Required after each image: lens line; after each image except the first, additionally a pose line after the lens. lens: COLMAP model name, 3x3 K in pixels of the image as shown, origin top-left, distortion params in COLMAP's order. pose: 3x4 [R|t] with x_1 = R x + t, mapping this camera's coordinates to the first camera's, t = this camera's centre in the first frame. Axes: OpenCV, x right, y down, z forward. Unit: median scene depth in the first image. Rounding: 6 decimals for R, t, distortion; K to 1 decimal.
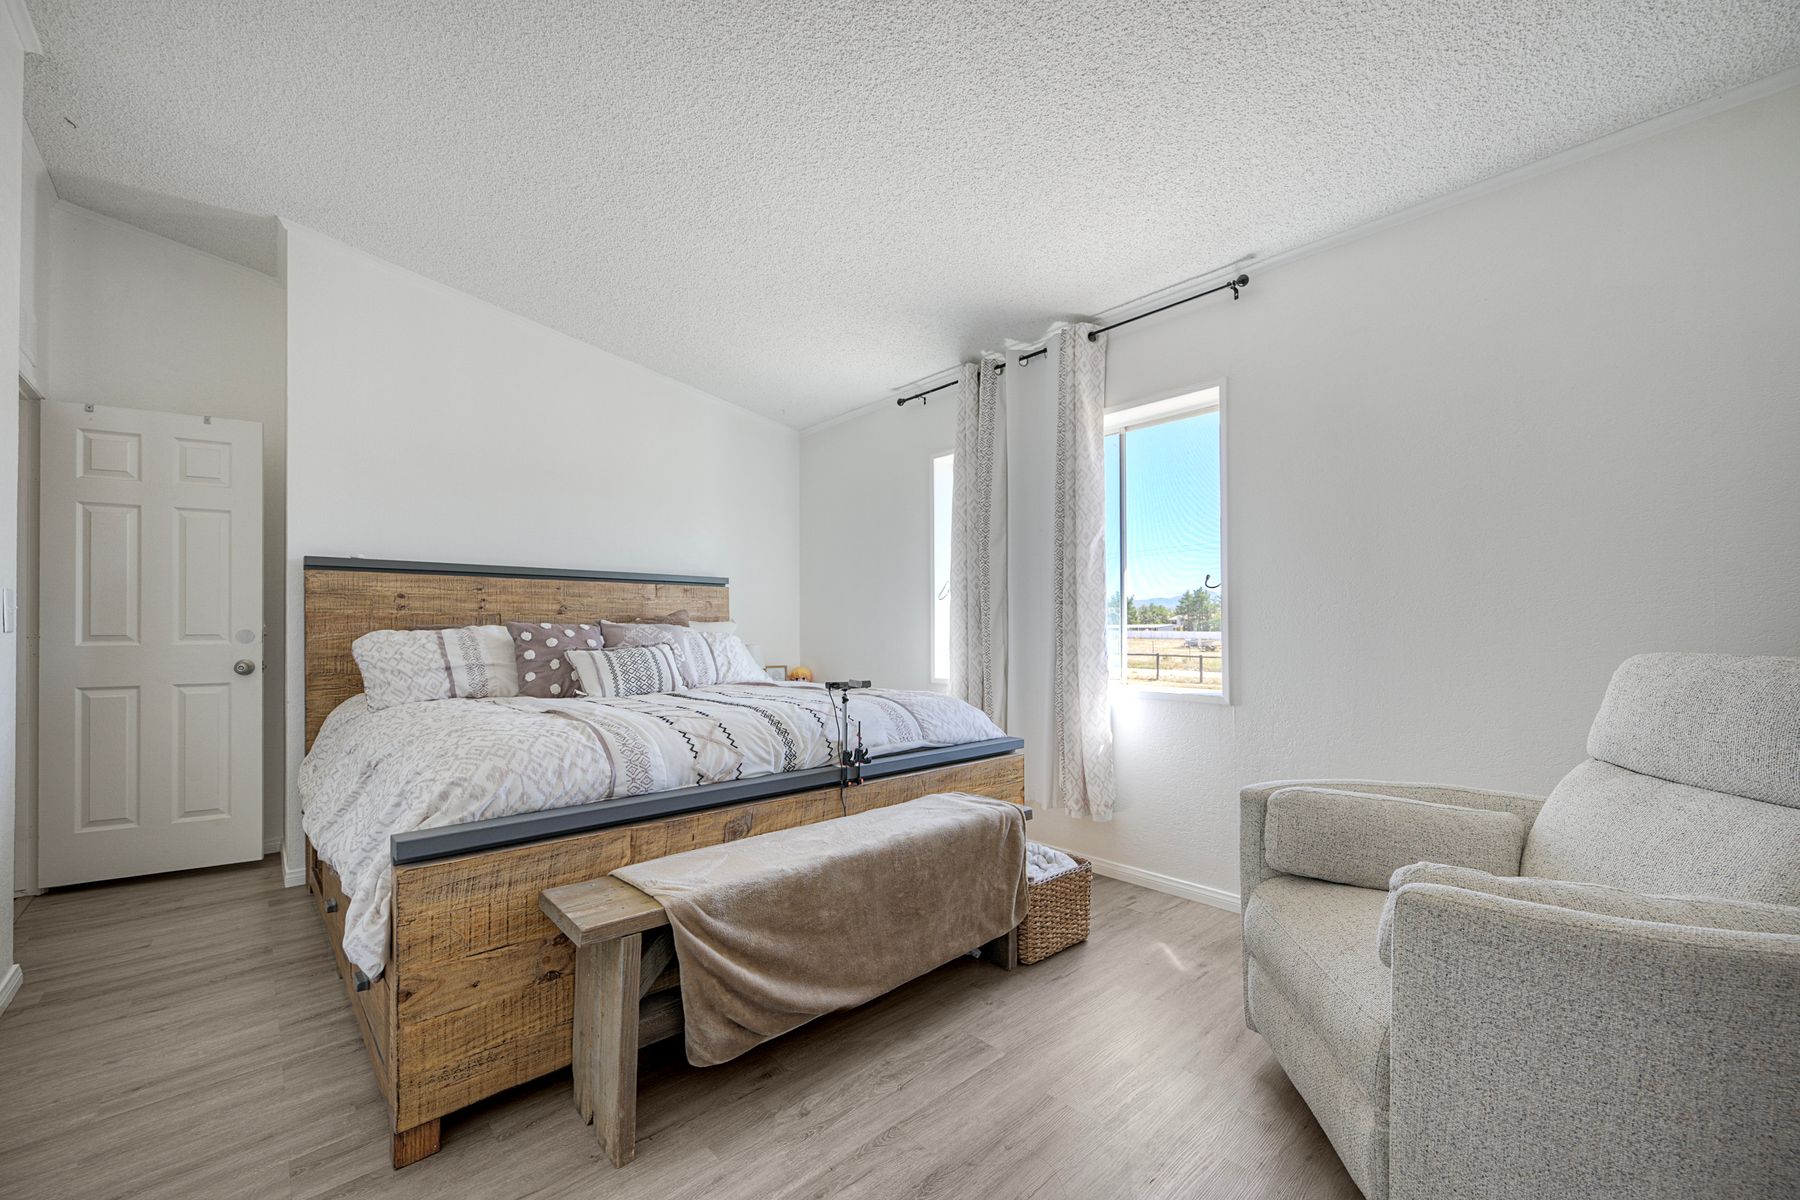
lens RADIAL K [[710.8, 0, 900.0], [0, 710.8, 600.0], [0, 0, 1]] dist [0.002355, 0.000094]
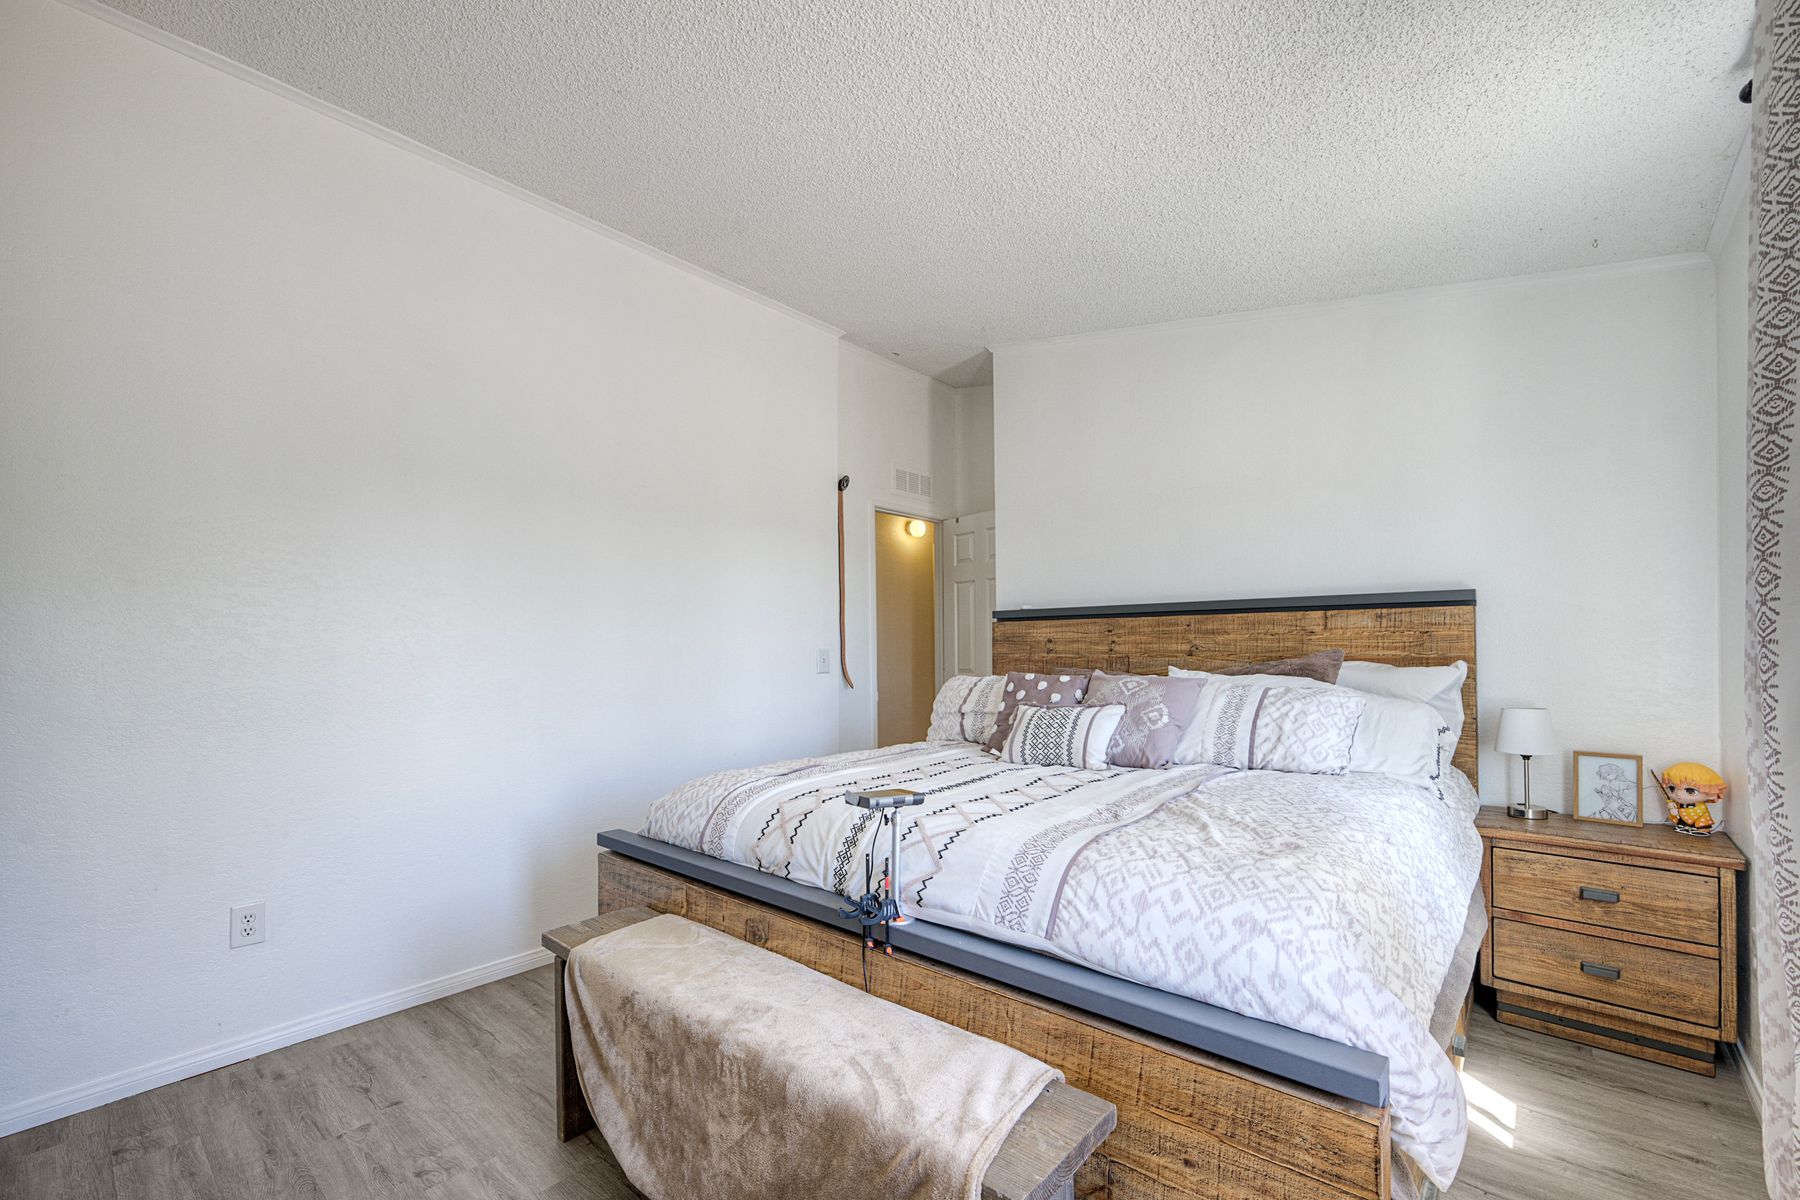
lens RADIAL K [[750.7, 0, 890.2], [0, 750.7, 619.3], [0, 0, 1]] dist [0.002313, 0.000285]
pose [[0.116224, -0.033143, -0.992670, 0.530016], [0.050389, 0.998353, -0.027433, -0.024101], [0.991944, -0.046831, 0.117702, 0.775936]]
